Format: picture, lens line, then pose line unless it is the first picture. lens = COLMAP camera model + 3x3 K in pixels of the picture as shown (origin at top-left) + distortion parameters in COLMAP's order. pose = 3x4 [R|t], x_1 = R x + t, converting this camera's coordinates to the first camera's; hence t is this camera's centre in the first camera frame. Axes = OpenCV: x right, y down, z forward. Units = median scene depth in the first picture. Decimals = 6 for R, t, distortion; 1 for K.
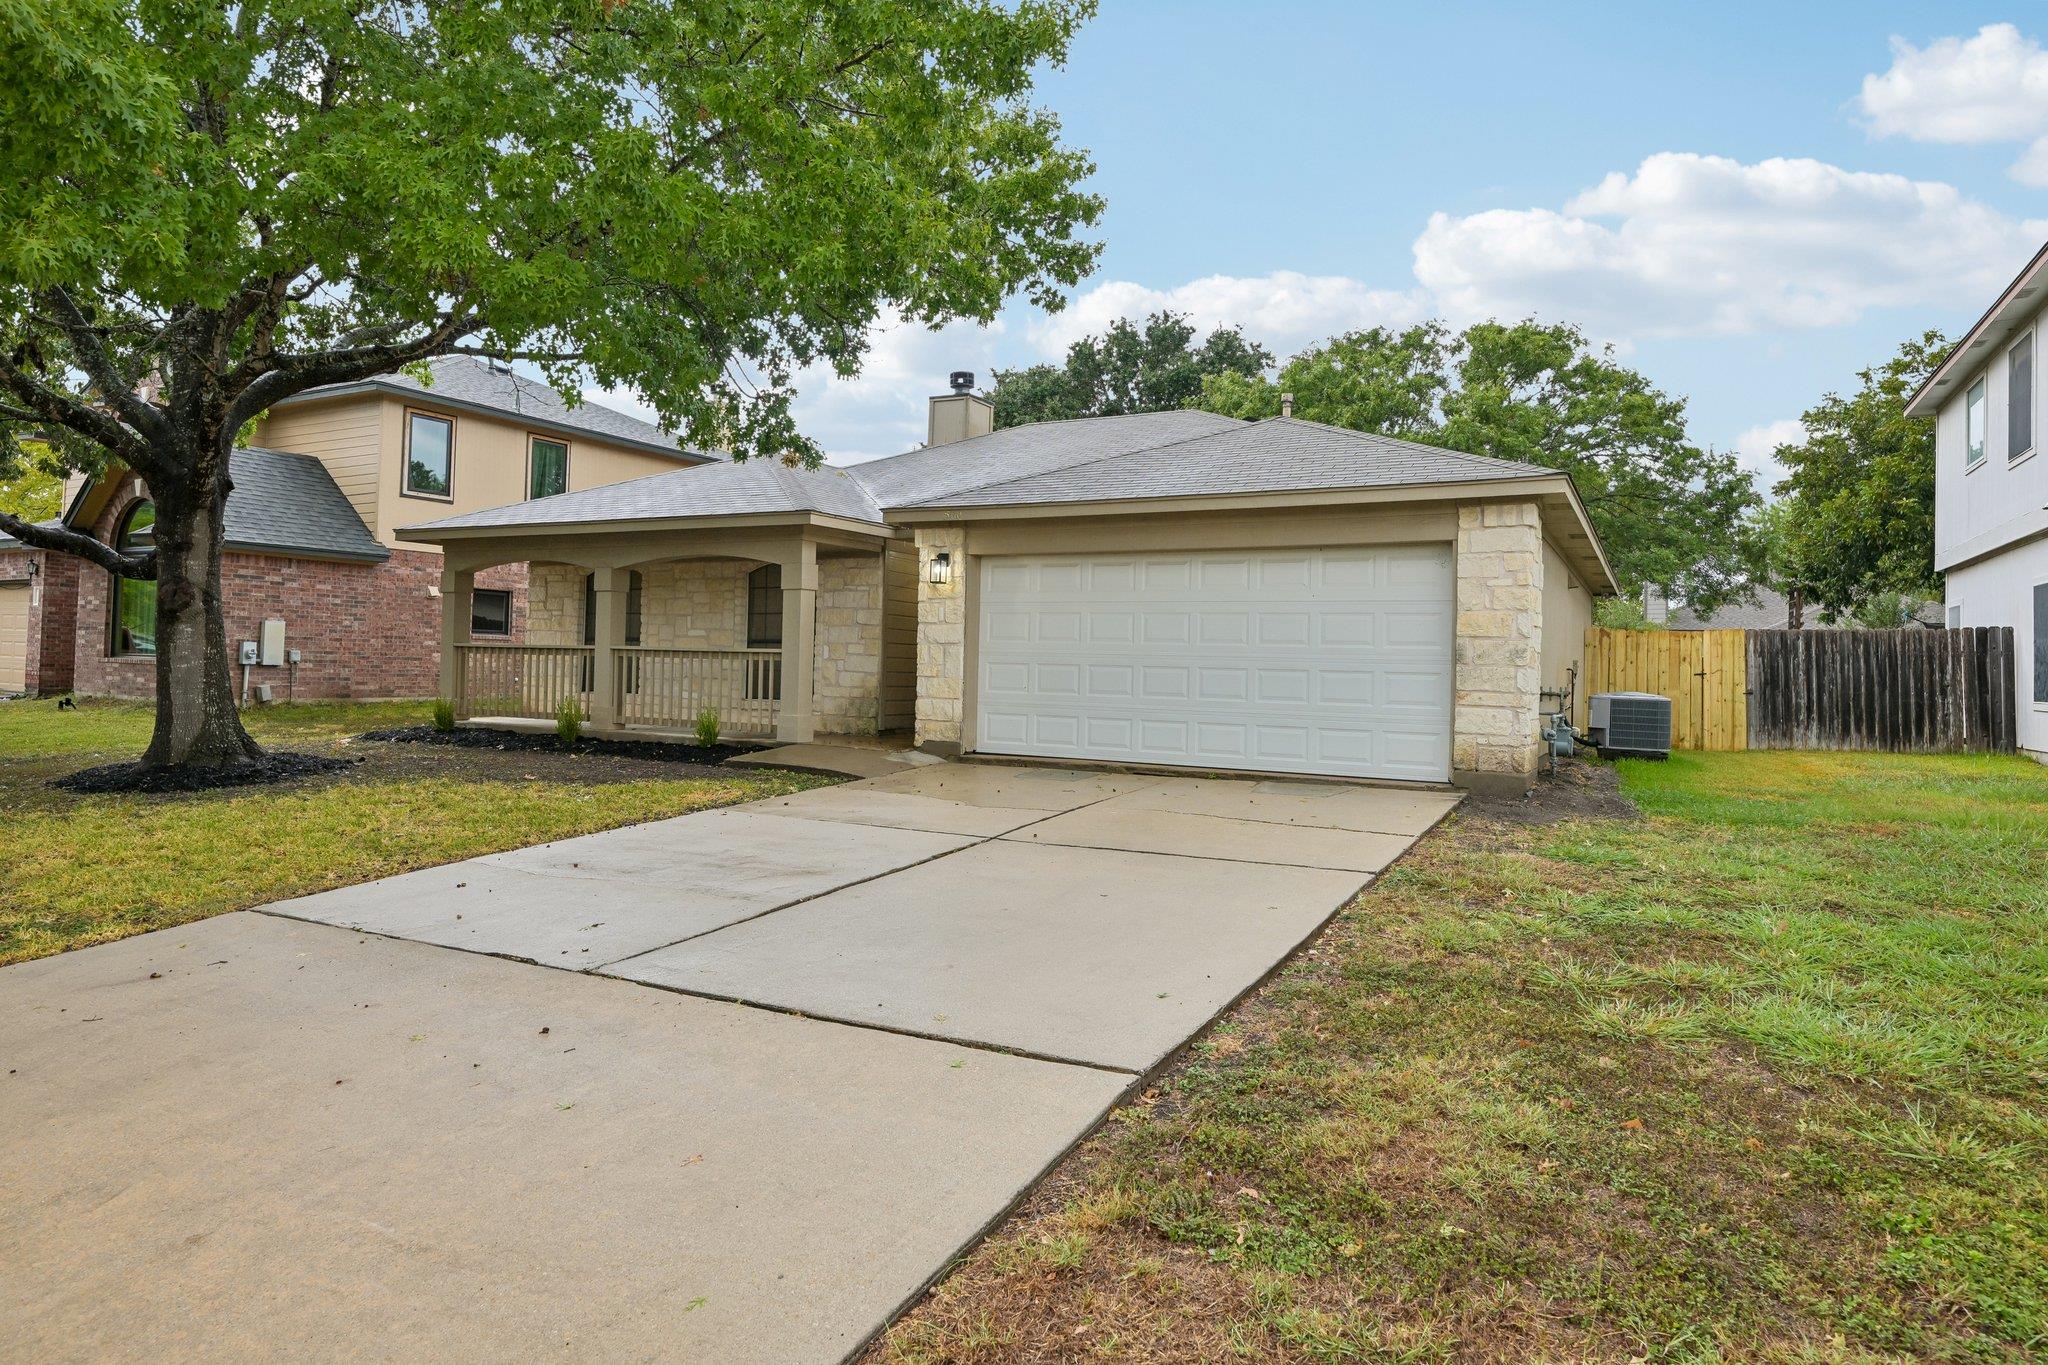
lens RADIAL K [[1215.7, 0, 1027.6], [0, 1215.7, 631.9], [0, 0, 1]] dist [-0.004719, -0.001457]
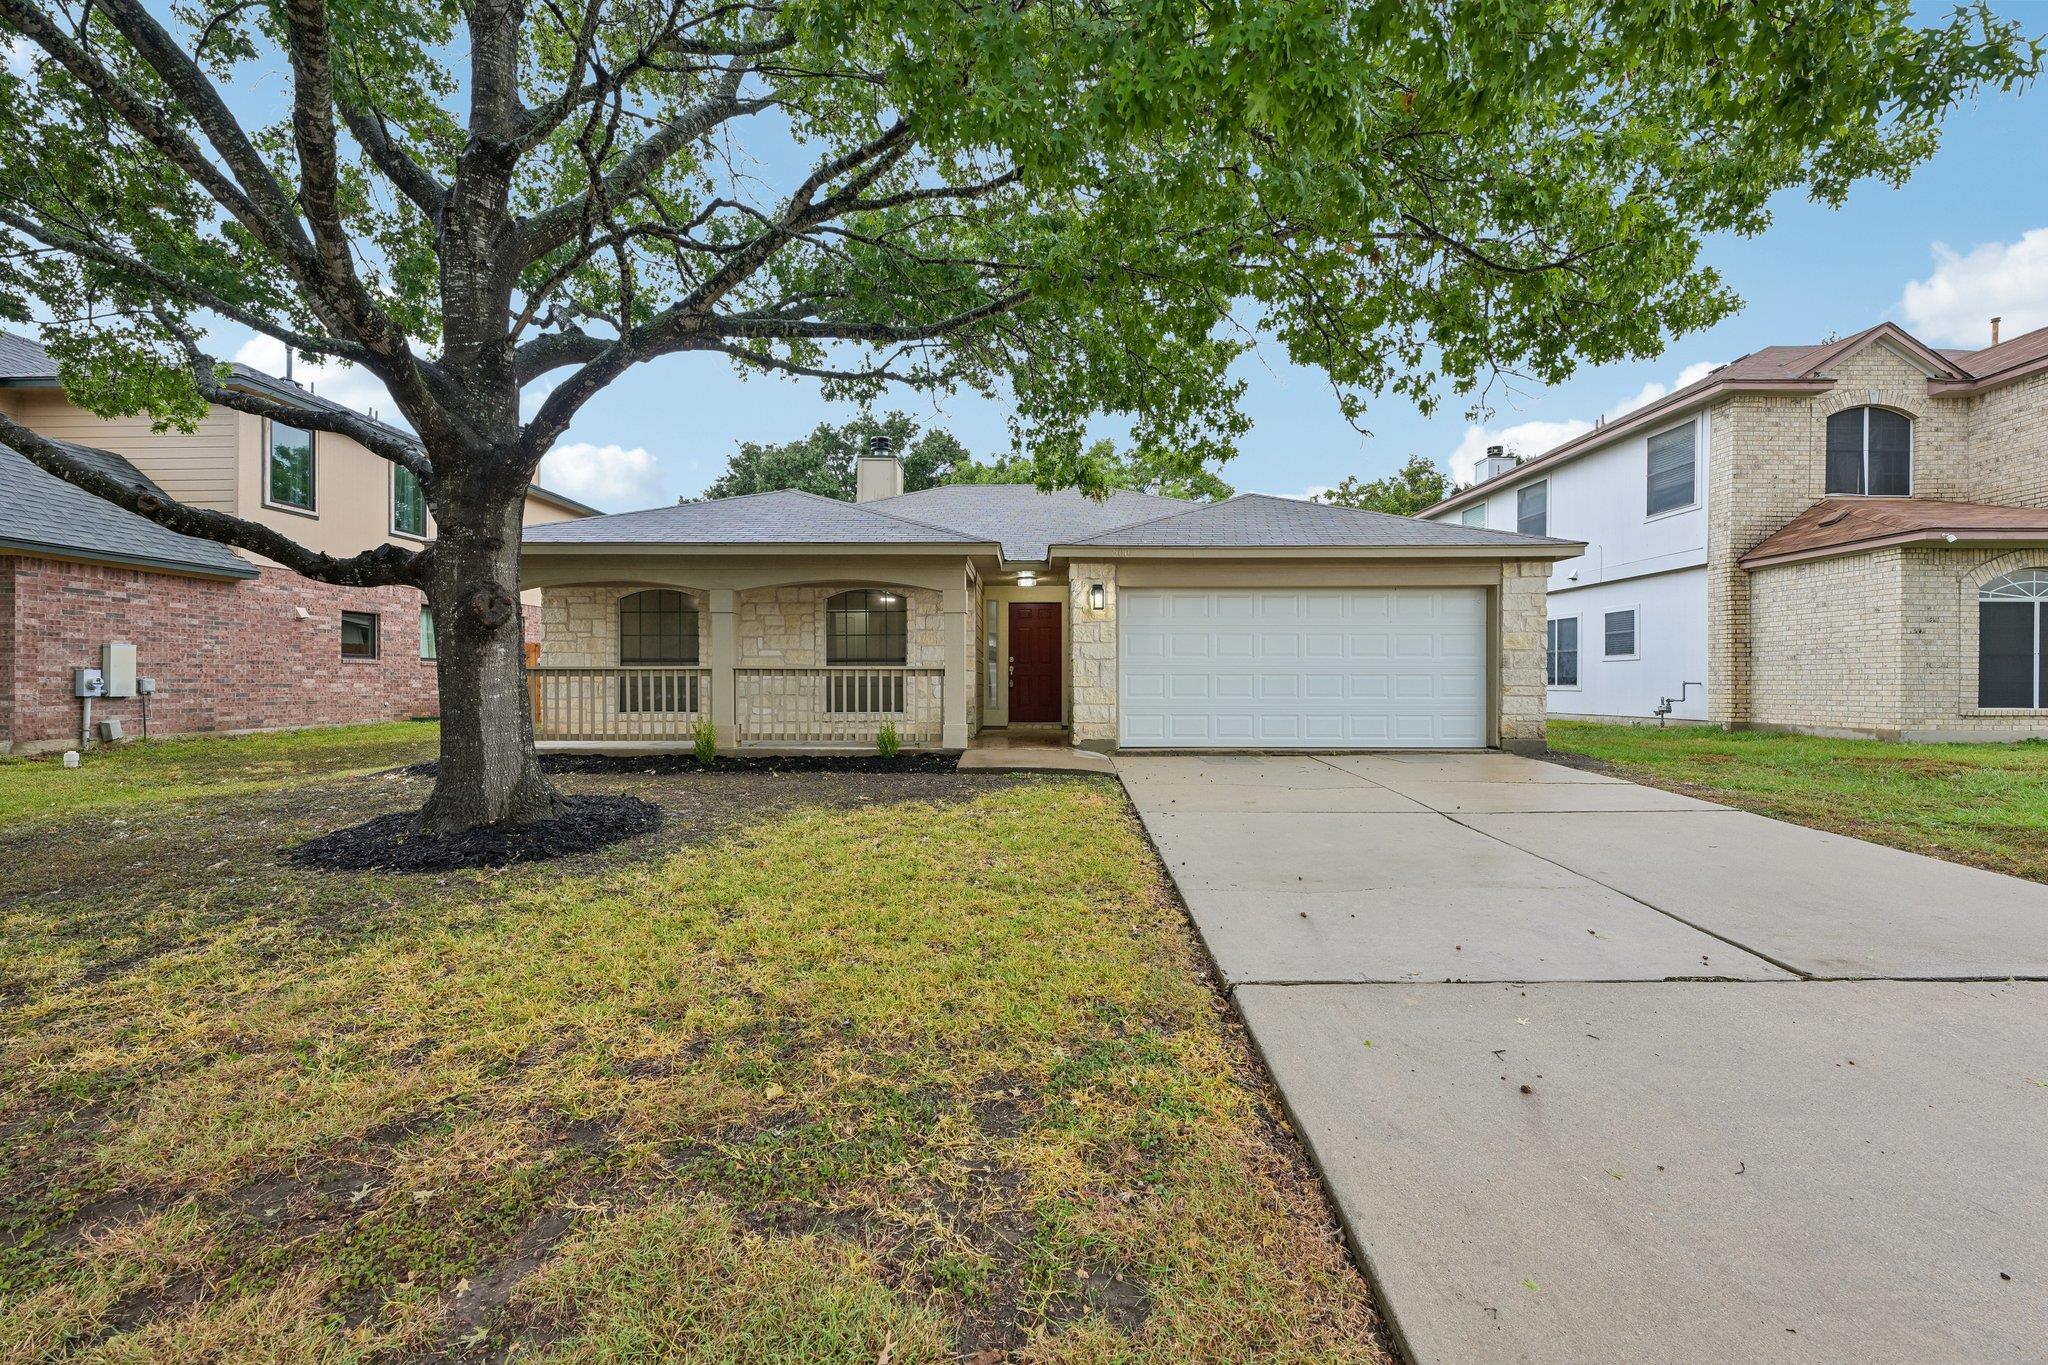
lens RADIAL K [[843.1, 0, 1024.1], [0, 843.1, 679.1], [0, 0, 1]] dist [-0.000892, 0.000029]
pose [[0.884636, -0.022454, 0.465741, -0.390077], [0.007948, 0.999421, 0.033085, 0.000899], [-0.466214, -0.025566, 0.884303, 0.215682]]
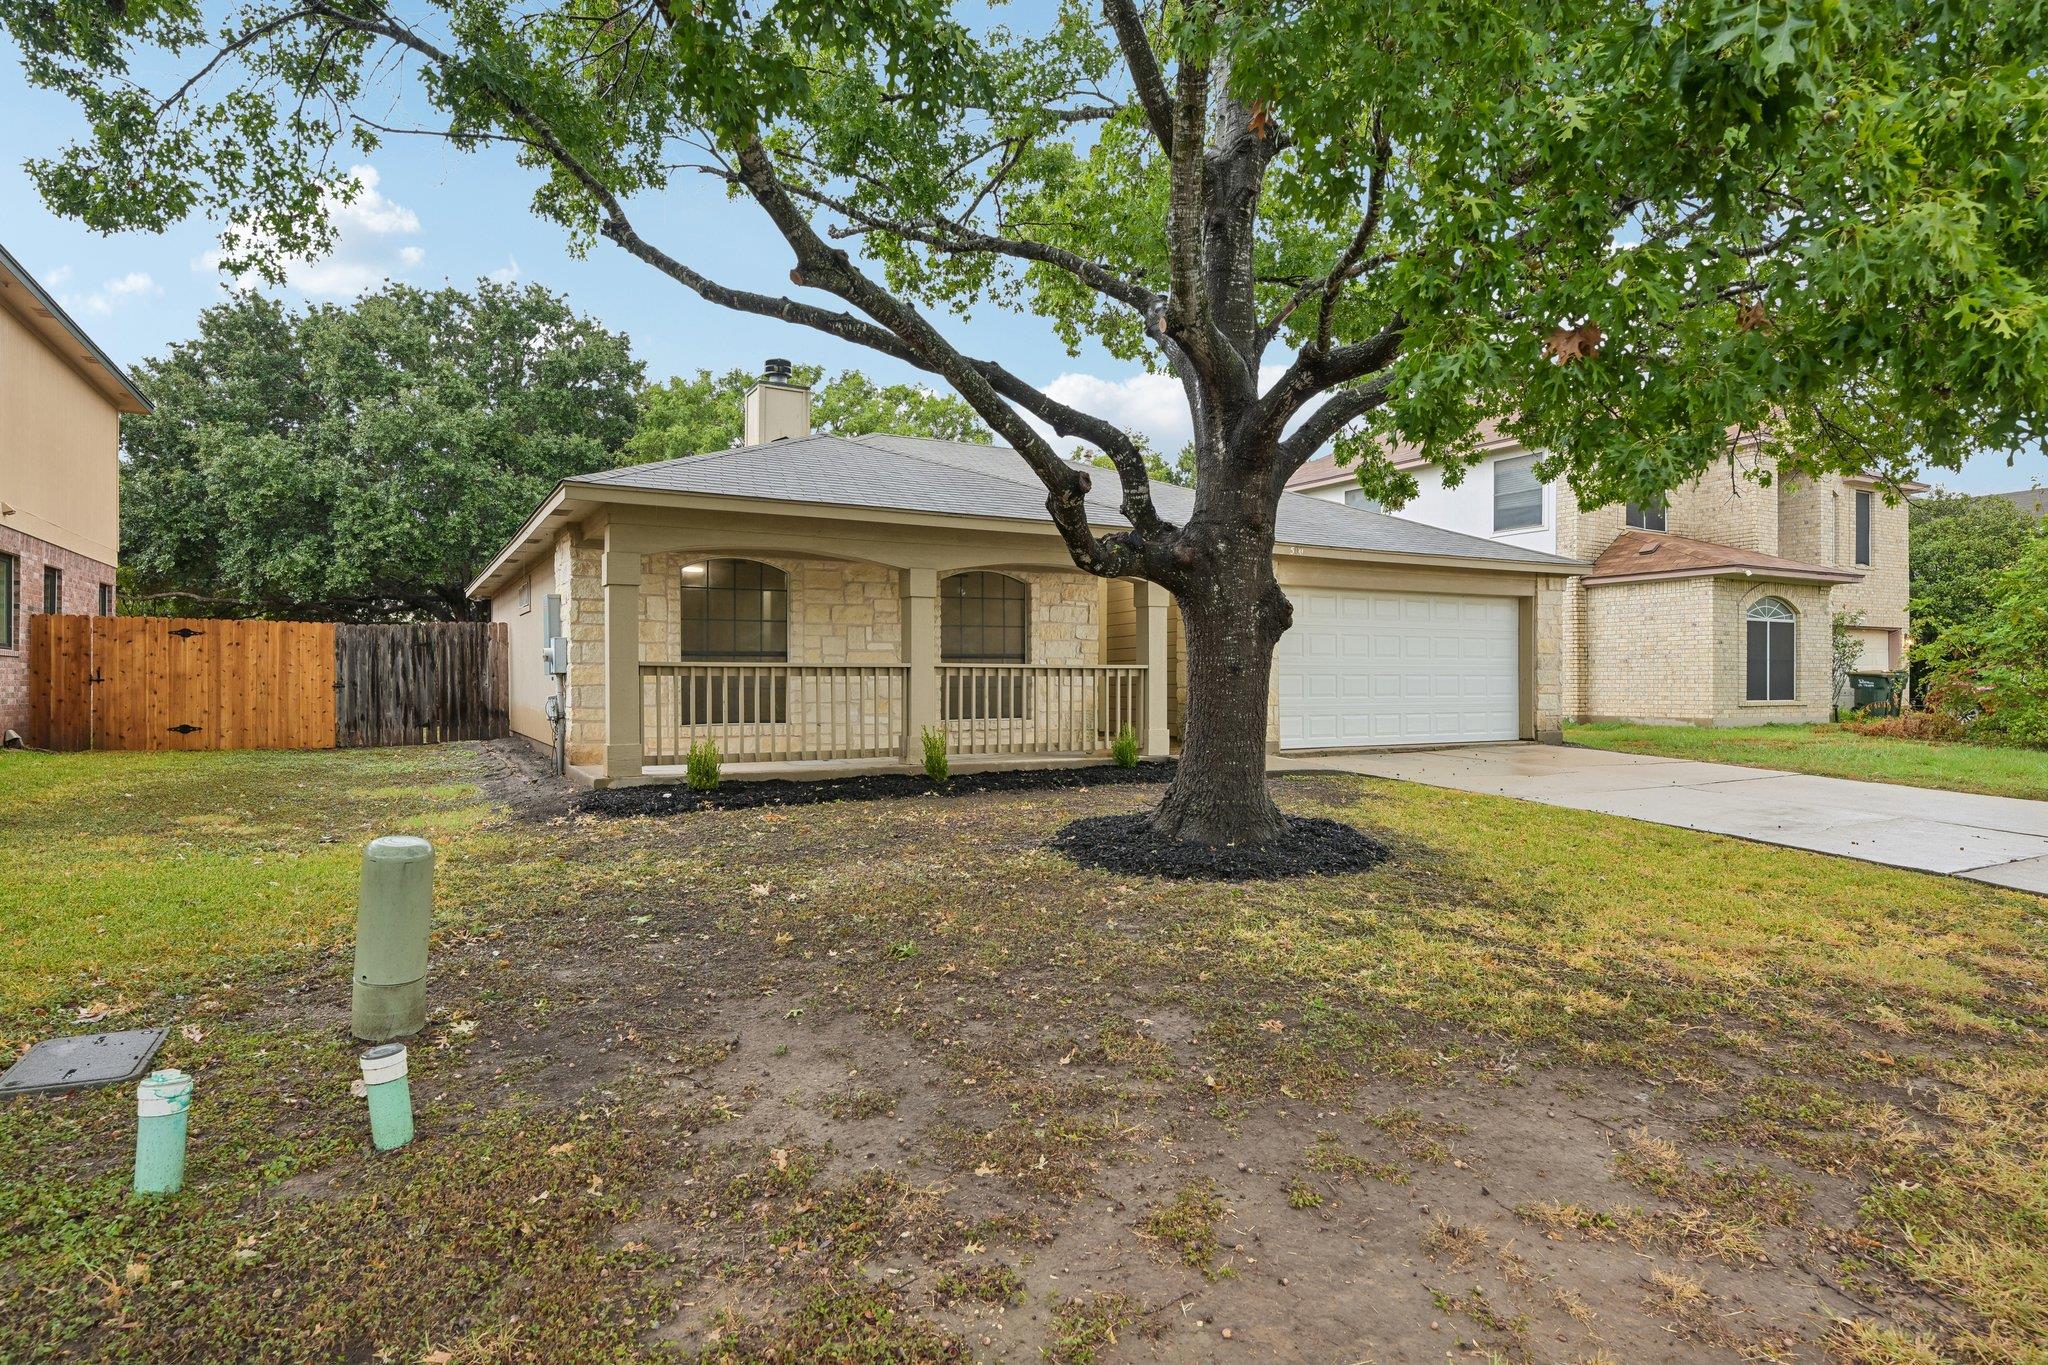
lens RADIAL K [[1129.7, 0, 1031.1], [0, 1129.7, 681.4], [0, 0, 1]] dist [-0.006652, -0.000235]
pose [[0.542407, -0.025119, 0.839740, -0.817166], [-0.009403, 0.999309, 0.035966, -0.003953], [-0.840063, -0.027404, 0.541796, 0.444257]]
